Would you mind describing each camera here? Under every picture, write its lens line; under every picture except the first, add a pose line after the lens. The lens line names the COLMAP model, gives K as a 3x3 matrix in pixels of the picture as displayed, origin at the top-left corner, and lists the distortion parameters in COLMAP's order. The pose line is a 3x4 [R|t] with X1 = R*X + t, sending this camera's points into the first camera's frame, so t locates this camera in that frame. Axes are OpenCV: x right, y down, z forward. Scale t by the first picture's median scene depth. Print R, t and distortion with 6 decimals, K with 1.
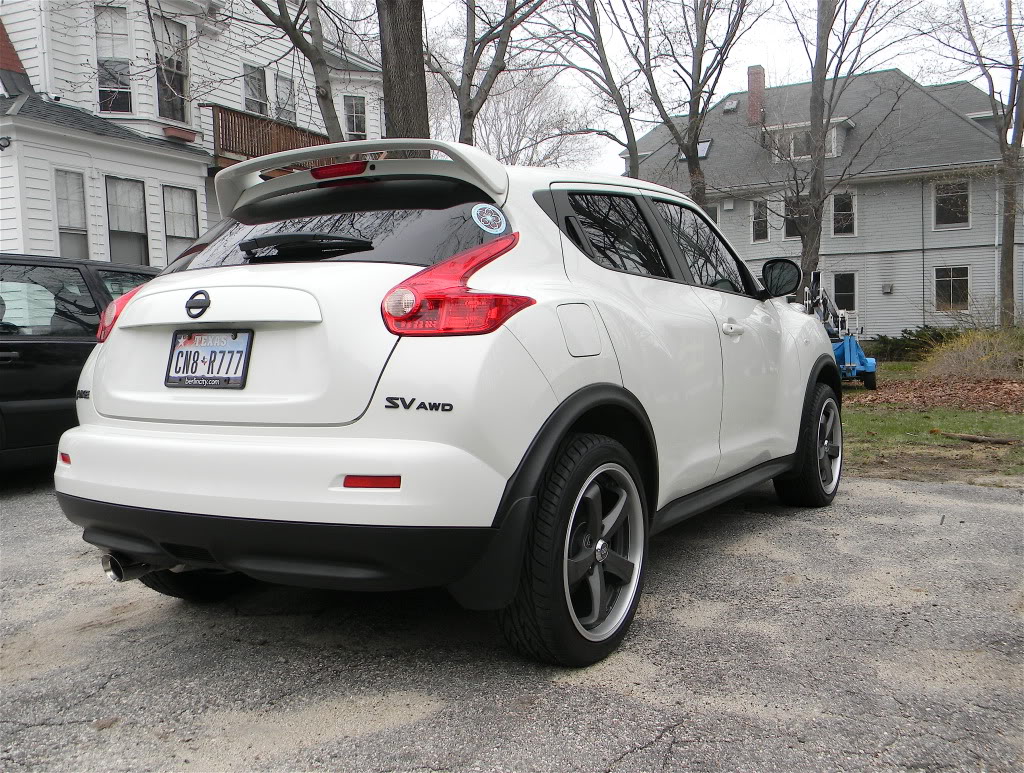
lens RADIAL K [[848.6, 0, 515.2], [0, 848.6, 384.9], [0, 0, 1]] dist [0.028449, -0.009010]
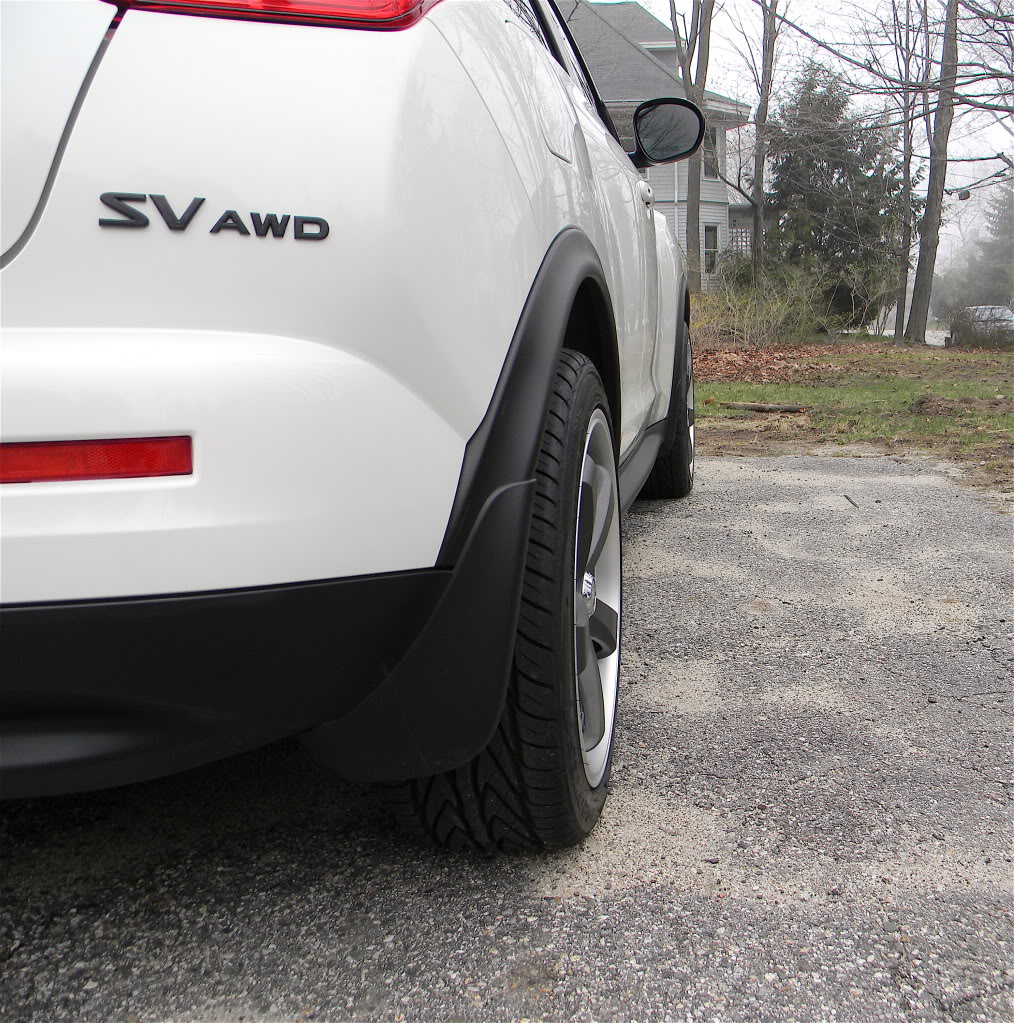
lens RADIAL K [[956.6, 0, 508.0], [0, 956.6, 521.0], [0, 0, 1]] dist [0.004572, 0.000000]
pose [[0.891356, -0.074493, 0.447140, -0.149021], [0.014804, 0.990662, 0.135532, 0.071524], [-0.453061, -0.114187, 0.884136, 0.488299]]
